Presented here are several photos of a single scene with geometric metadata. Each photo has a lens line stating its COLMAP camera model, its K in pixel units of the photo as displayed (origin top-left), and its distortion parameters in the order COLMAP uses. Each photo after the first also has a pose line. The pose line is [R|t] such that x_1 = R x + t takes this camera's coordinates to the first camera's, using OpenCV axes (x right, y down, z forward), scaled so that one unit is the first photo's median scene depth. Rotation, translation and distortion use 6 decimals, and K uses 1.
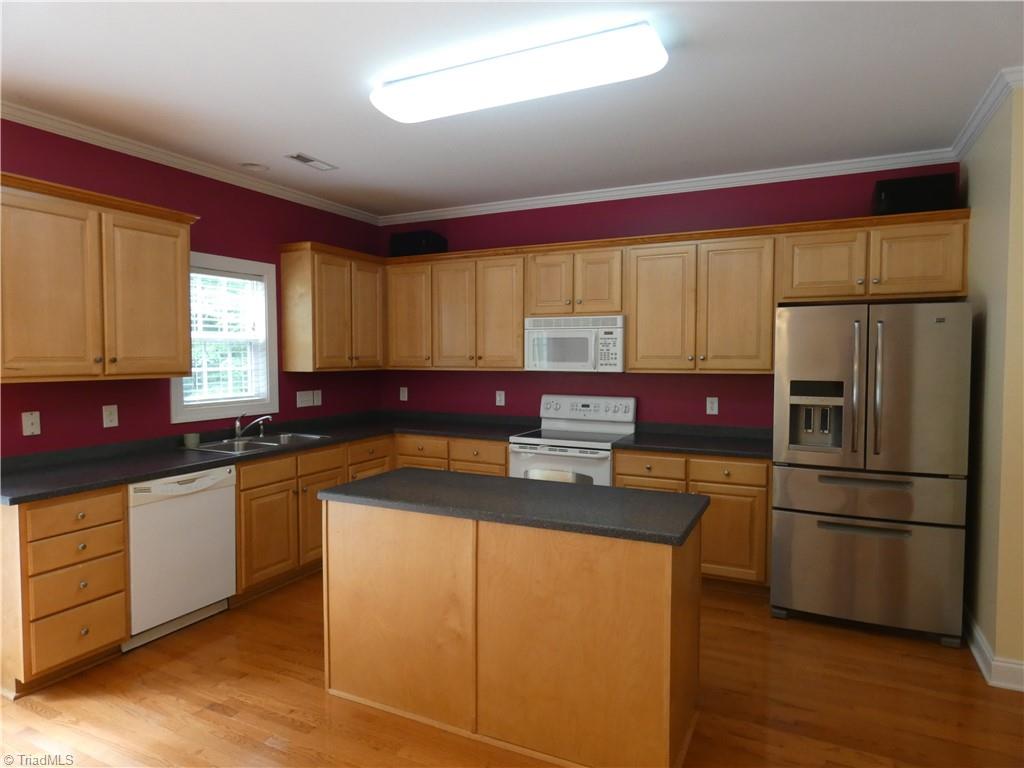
lens RADIAL K [[615.0, 0, 513.3], [0, 615.0, 381.1], [0, 0, 1]] dist [0.001360, -0.005170]
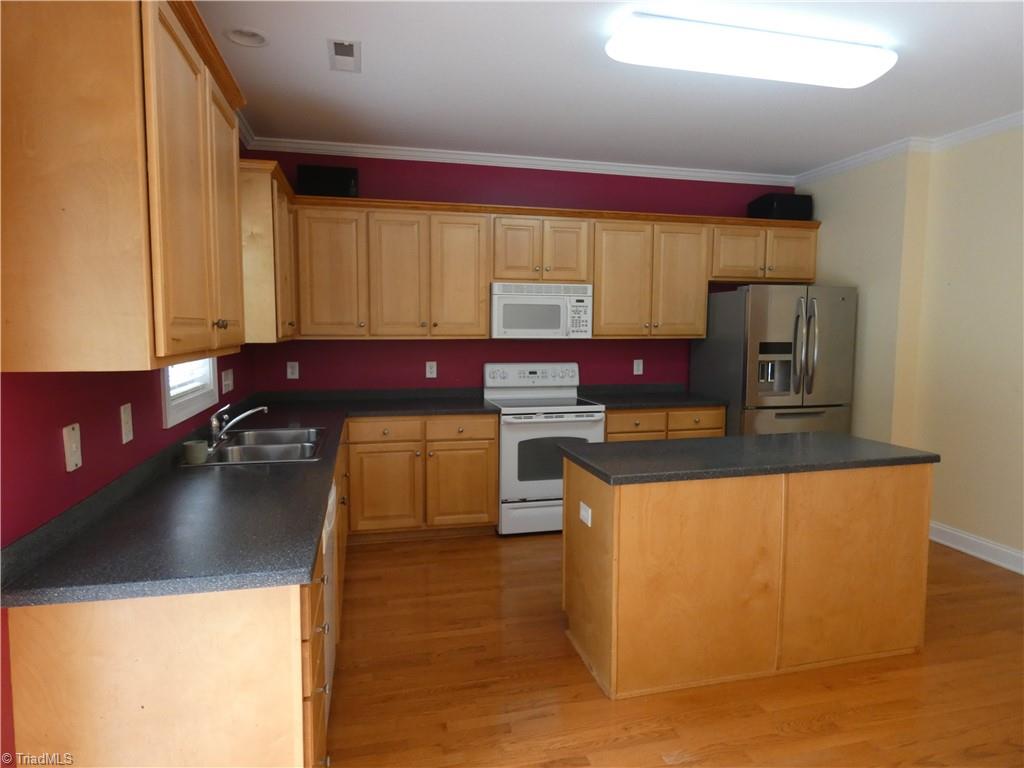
lens RADIAL K [[615.0, 0, 514.4], [0, 615.0, 382.2], [0, 0, 1]] dist [0.001360, -0.005170]
pose [[0.765622, -0.057703, 0.640698, -0.608633], [0.023728, 0.997824, 0.061513, -0.007567], [-0.642854, -0.031893, 0.765325, 0.269447]]
